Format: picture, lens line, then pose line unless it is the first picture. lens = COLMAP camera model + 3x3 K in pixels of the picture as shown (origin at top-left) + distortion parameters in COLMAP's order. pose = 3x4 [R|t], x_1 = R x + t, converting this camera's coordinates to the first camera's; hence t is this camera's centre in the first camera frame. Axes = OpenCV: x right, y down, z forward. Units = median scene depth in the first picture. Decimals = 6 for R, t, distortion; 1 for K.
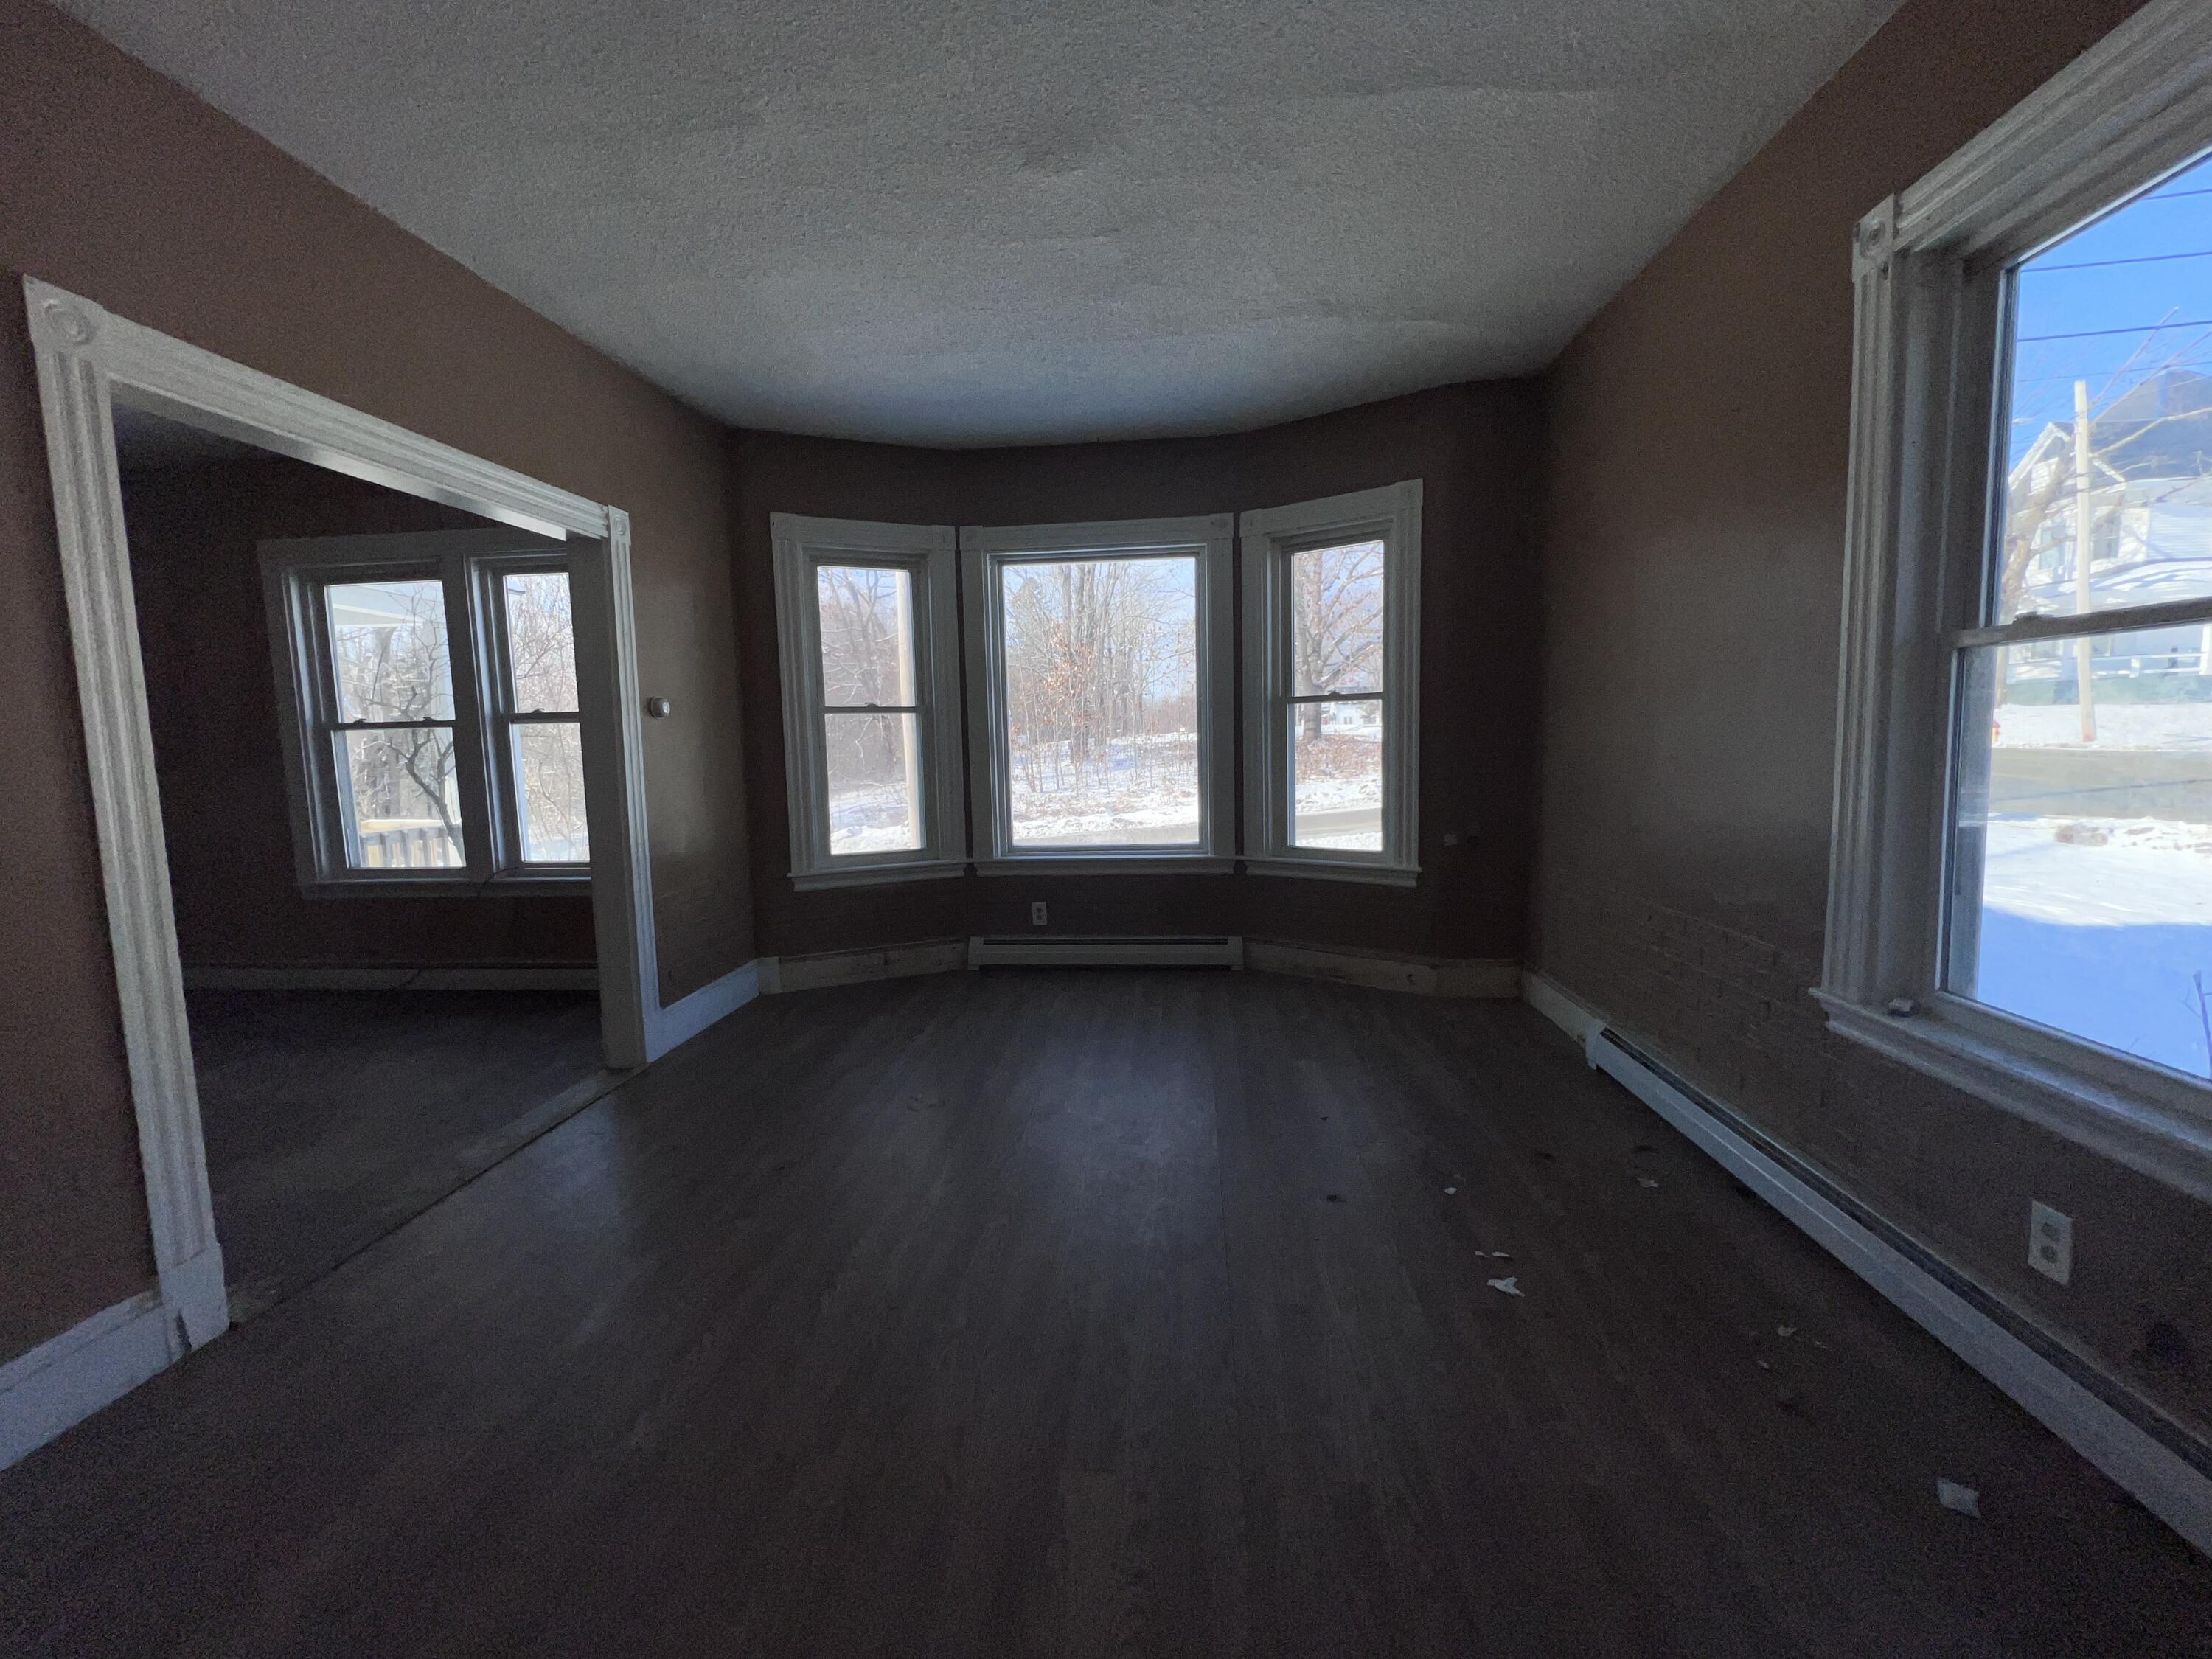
lens RADIAL K [[889.2, 0, 1097.3], [0, 889.2, 814.8], [0, 0, 1]] dist [0.001096, 0.000376]
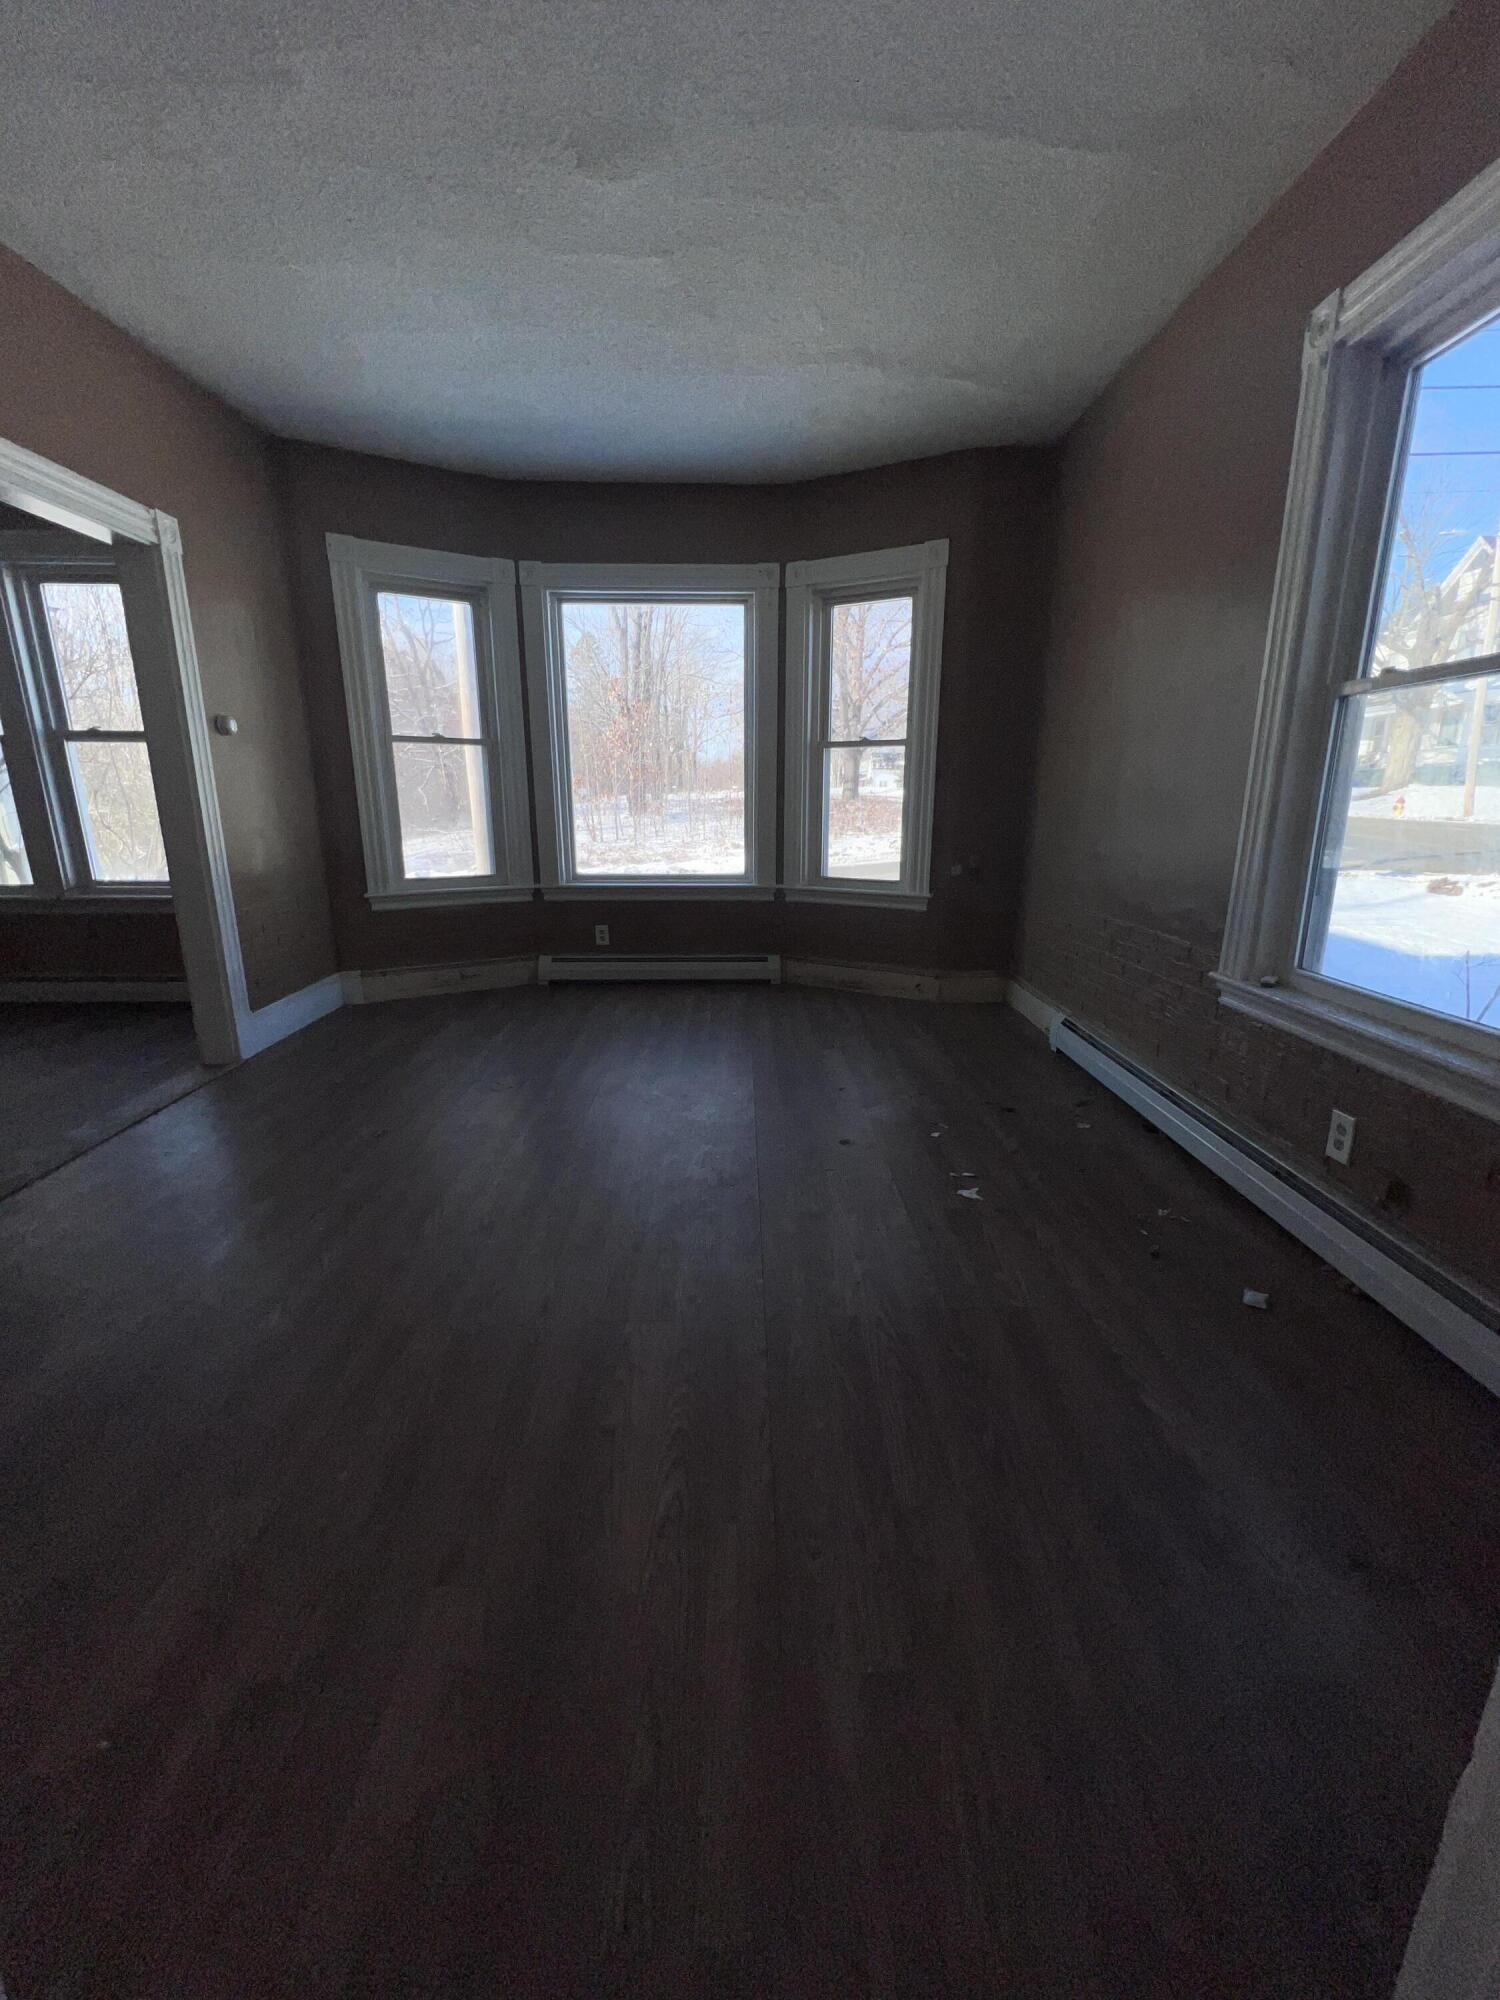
lens RADIAL K [[804.0, 0, 756.4], [0, 804.0, 989.1], [0, 0, 1]] dist [0.001096, 0.000376]
pose [[0.992124, -0.003983, 0.125195, 0.000778], [-0.014922, 0.988617, 0.149709, 0.027886], [-0.124366, -0.150398, 0.980772, -0.033716]]
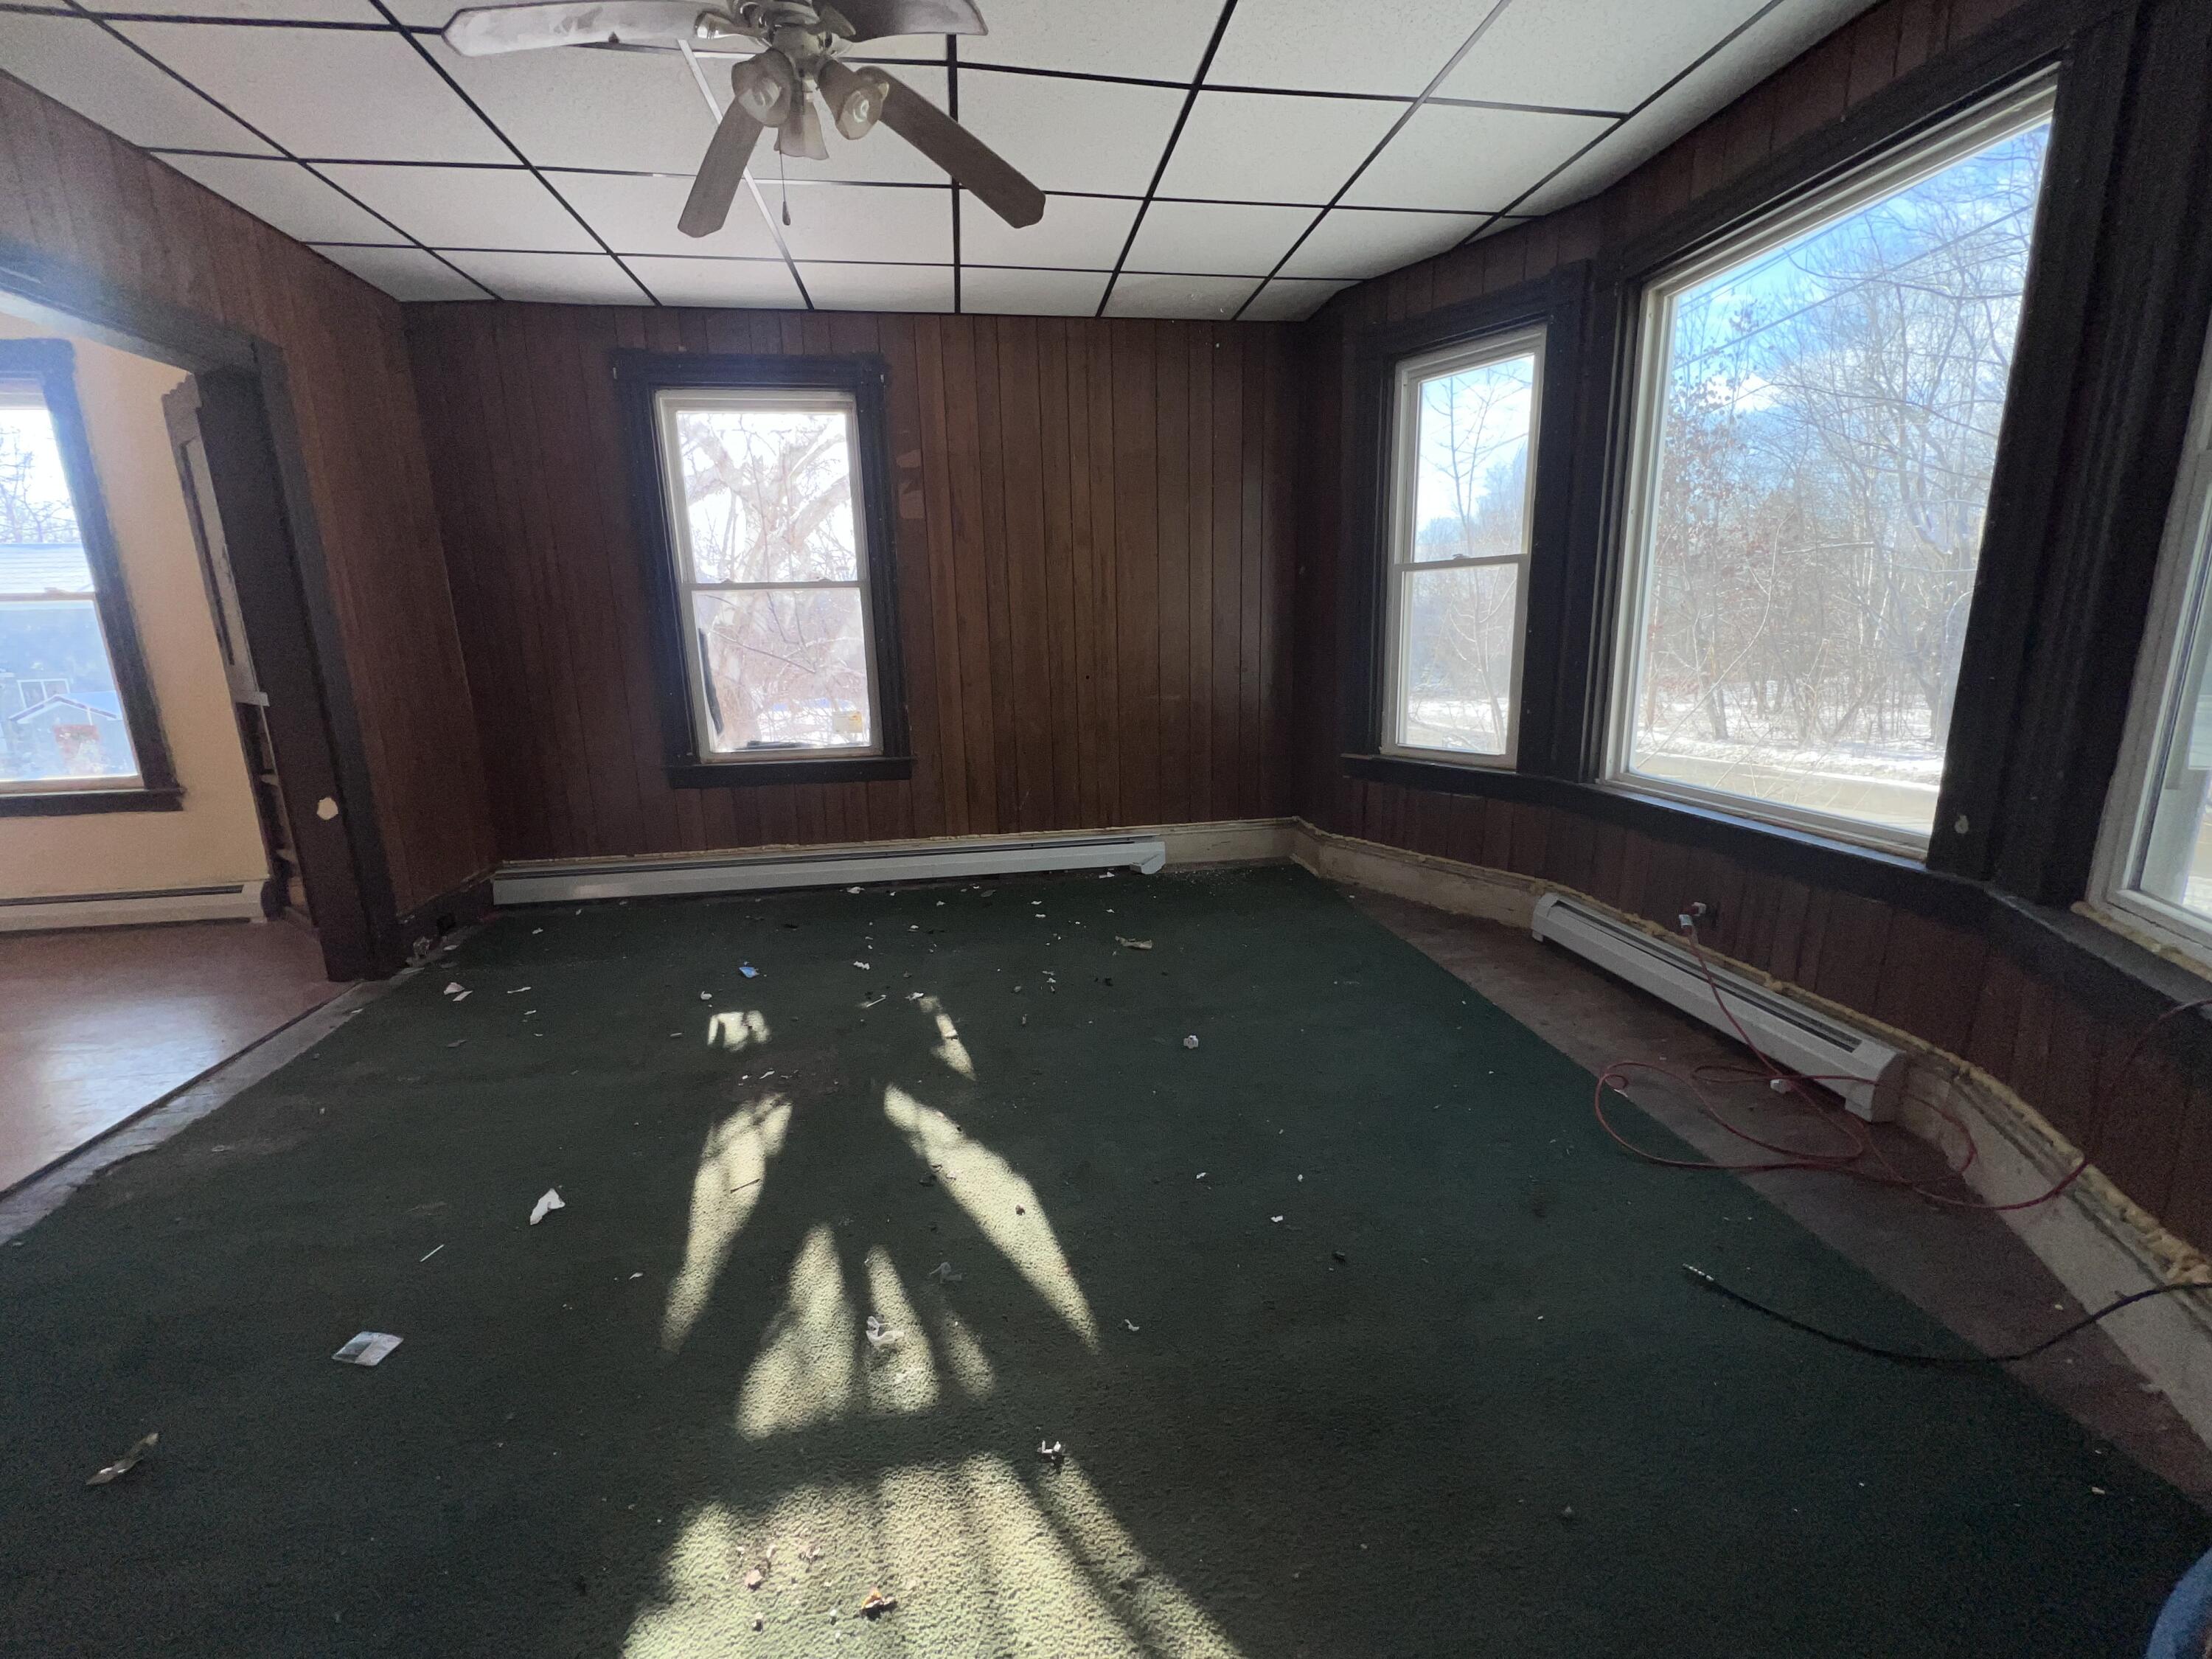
lens RADIAL K [[889.2, 0, 1097.3], [0, 889.2, 814.8], [0, 0, 1]] dist [0.001096, 0.000376]
pose [[0.247005, 0.221828, -0.943282, 0.488214], [-0.092549, 0.974395, 0.204911, -0.037843], [0.964585, 0.036686, 0.261210, 0.548784]]
